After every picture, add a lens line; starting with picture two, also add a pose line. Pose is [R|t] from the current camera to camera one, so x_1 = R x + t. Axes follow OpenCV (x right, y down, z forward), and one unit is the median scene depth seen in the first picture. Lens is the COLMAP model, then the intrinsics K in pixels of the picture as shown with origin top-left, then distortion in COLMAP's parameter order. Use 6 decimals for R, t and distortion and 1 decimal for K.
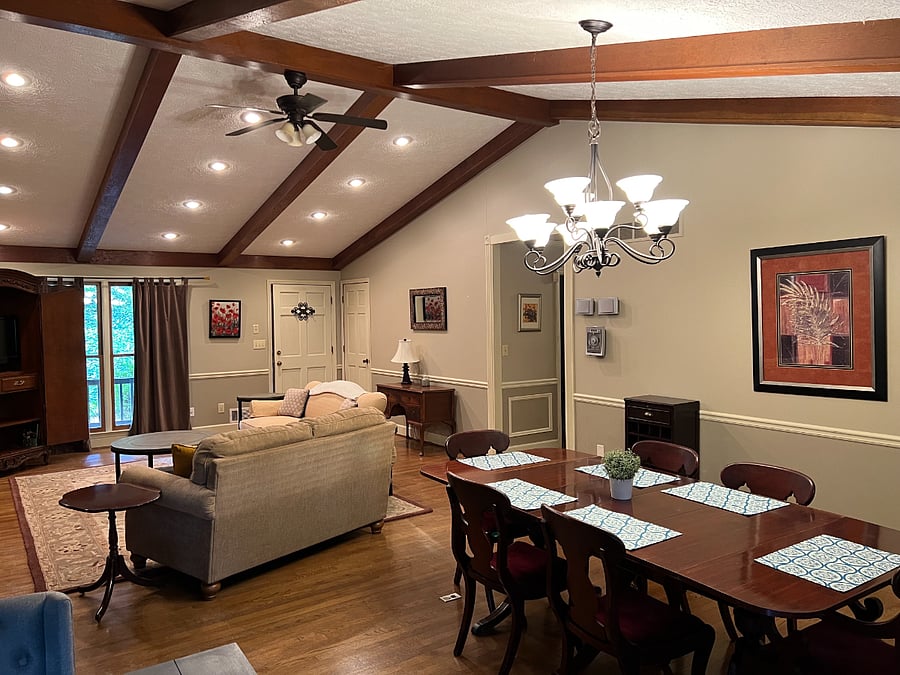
lens RADIAL K [[676.0, 0, 452.1], [0, 676.0, 331.1], [0, 0, 1]] dist [0.046798, -0.043589]
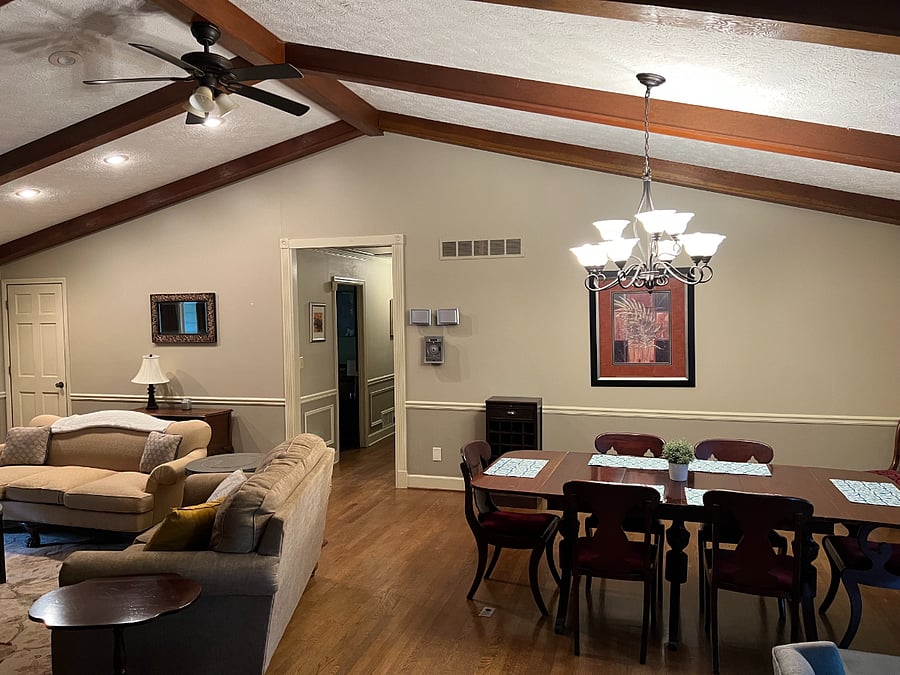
lens RADIAL K [[676.0, 0, 456.2], [0, 676.0, 336.7], [0, 0, 1]] dist [0.046798, -0.043589]
pose [[0.779213, -0.018558, 0.626484, -0.468593], [0.019249, 0.999799, 0.005675, -0.012171], [-0.626464, 0.007637, 0.779413, 0.179662]]
